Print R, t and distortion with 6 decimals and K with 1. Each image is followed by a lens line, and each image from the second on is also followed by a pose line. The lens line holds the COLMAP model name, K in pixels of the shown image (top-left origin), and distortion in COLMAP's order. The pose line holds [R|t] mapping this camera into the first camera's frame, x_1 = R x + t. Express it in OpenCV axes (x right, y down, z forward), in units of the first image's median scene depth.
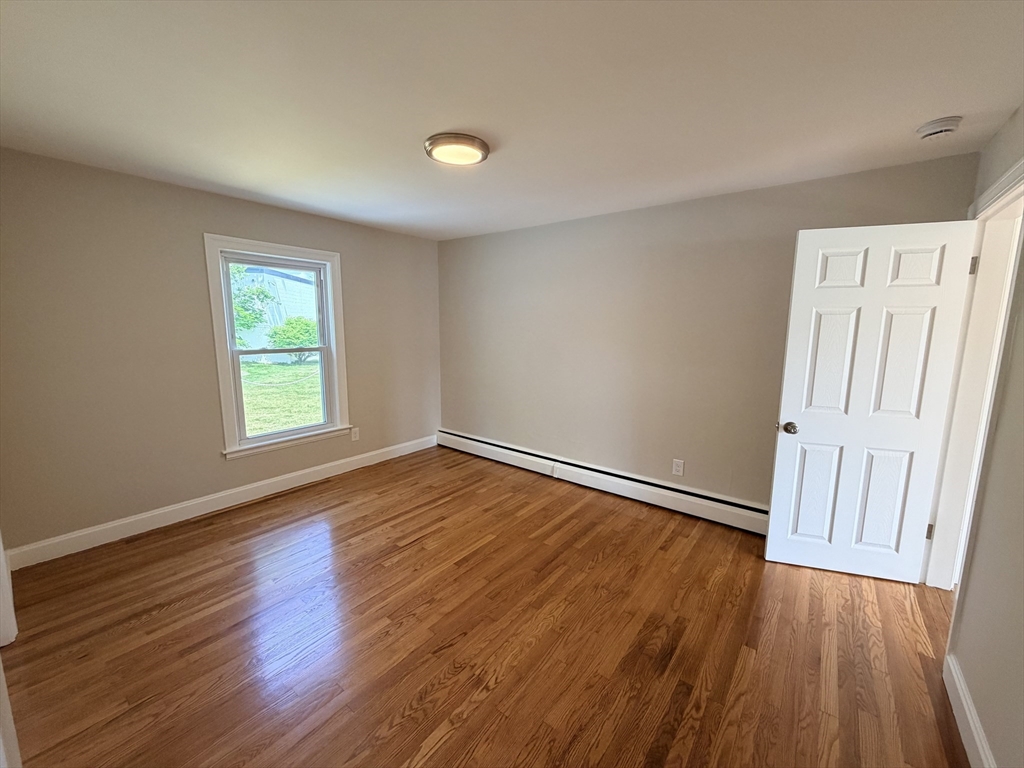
lens RADIAL K [[409.0, 0, 508.7], [0, 409.0, 384.6], [0, 0, 1]] dist [0.000464, 0.000111]
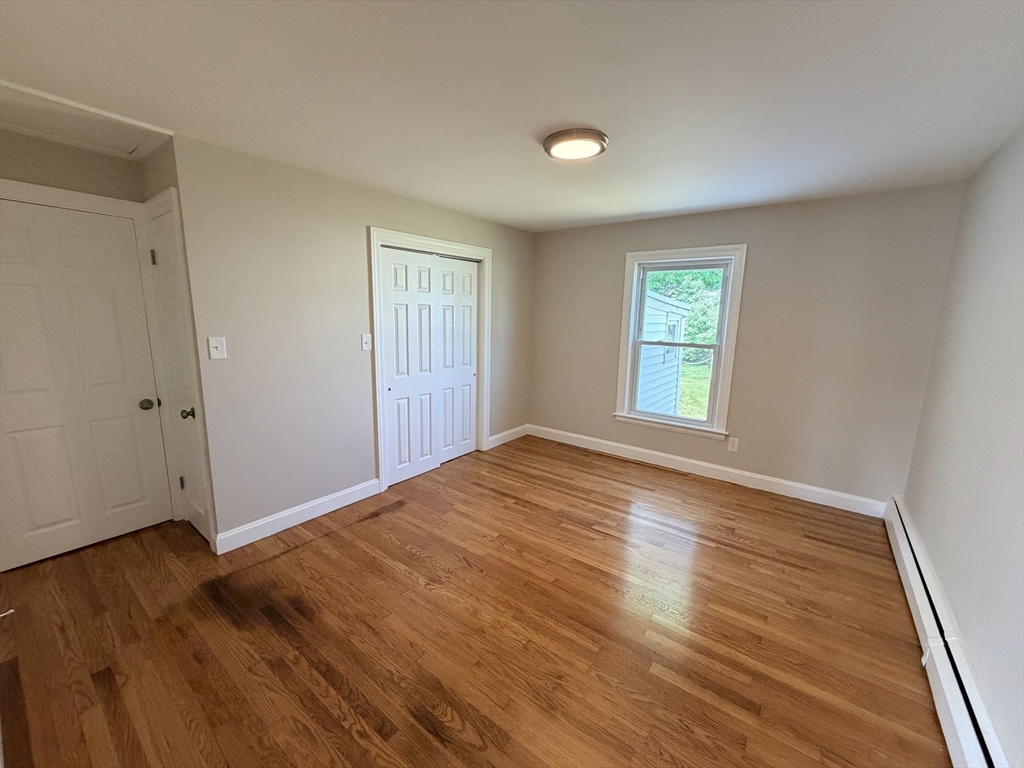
lens RADIAL K [[409.0, 0, 508.7], [0, 409.0, 384.6], [0, 0, 1]] dist [0.000464, 0.000111]
pose [[0.014880, 0.165728, -0.986059, 0.651344], [-0.168288, 0.972516, 0.160912, -0.092255], [0.985626, 0.163548, 0.042361, 0.607347]]
